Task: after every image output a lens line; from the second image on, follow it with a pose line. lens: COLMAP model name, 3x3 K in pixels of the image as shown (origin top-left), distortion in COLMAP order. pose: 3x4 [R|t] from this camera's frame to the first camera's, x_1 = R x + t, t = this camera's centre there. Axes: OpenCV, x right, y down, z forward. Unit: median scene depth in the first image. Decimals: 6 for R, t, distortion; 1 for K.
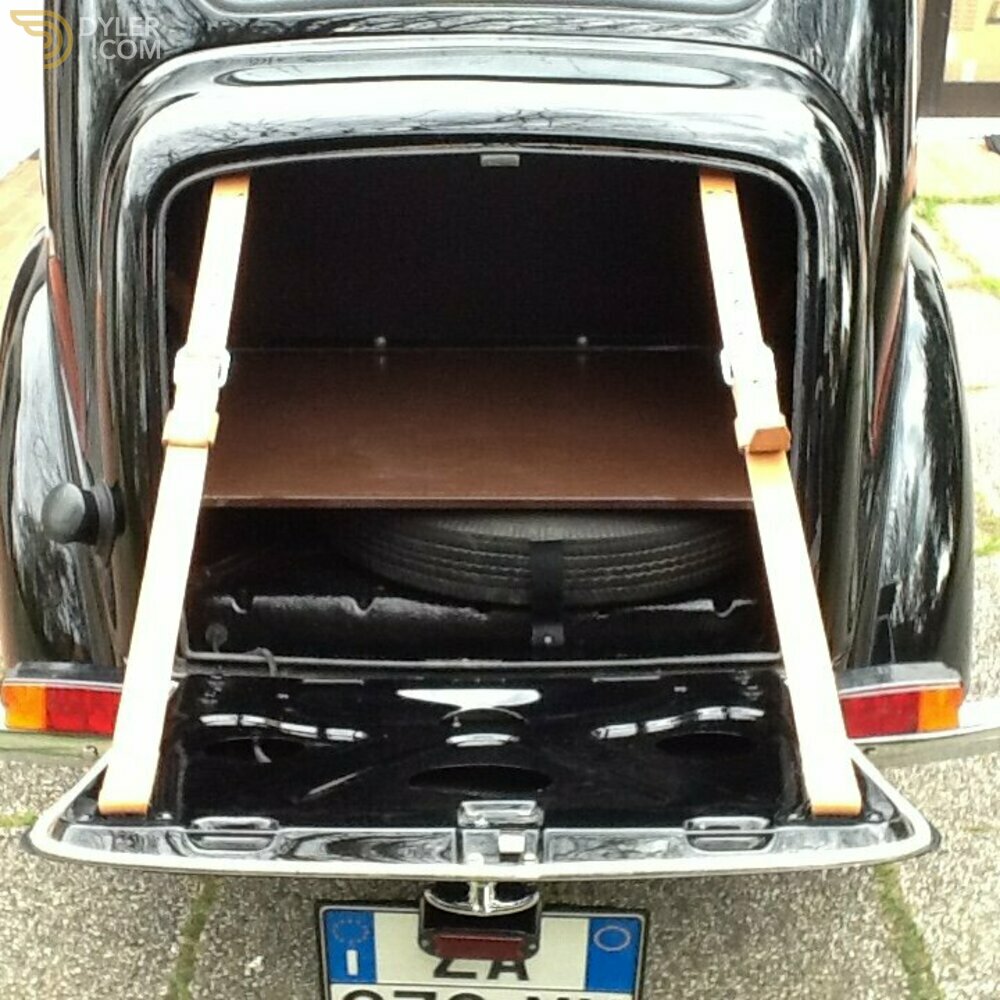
lens RADIAL K [[1630.6, 0, 497.0], [0, 1630.6, 510.9], [0, 0, 1]] dist [-0.027228, 0.057396]
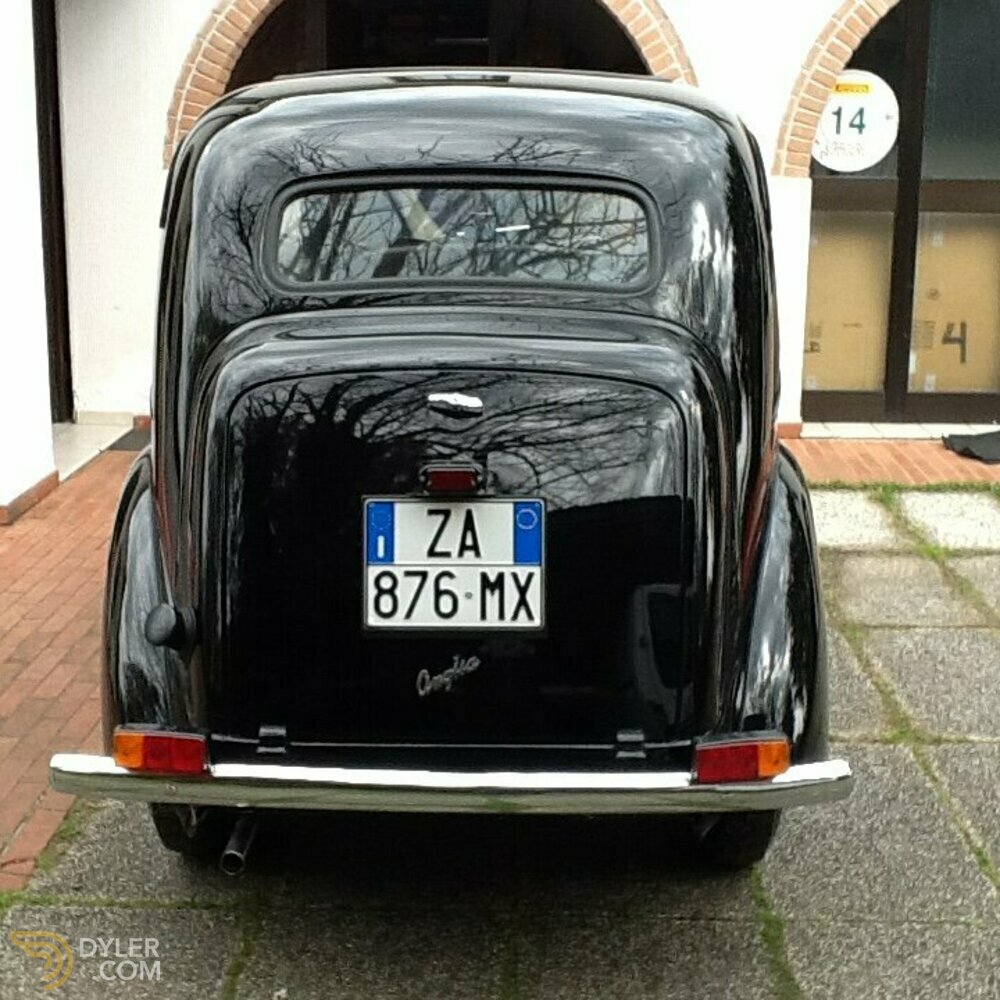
lens RADIAL K [[1630.6, 0, 497.0], [0, 1630.6, 510.9], [0, 0, 1]] dist [-0.027228, 0.057396]
pose [[0.999651, 0.006536, -0.025605, 0.053045], [-0.011515, 0.979844, -0.199432, 0.151732], [0.023786, 0.199658, 0.979577, -0.336422]]
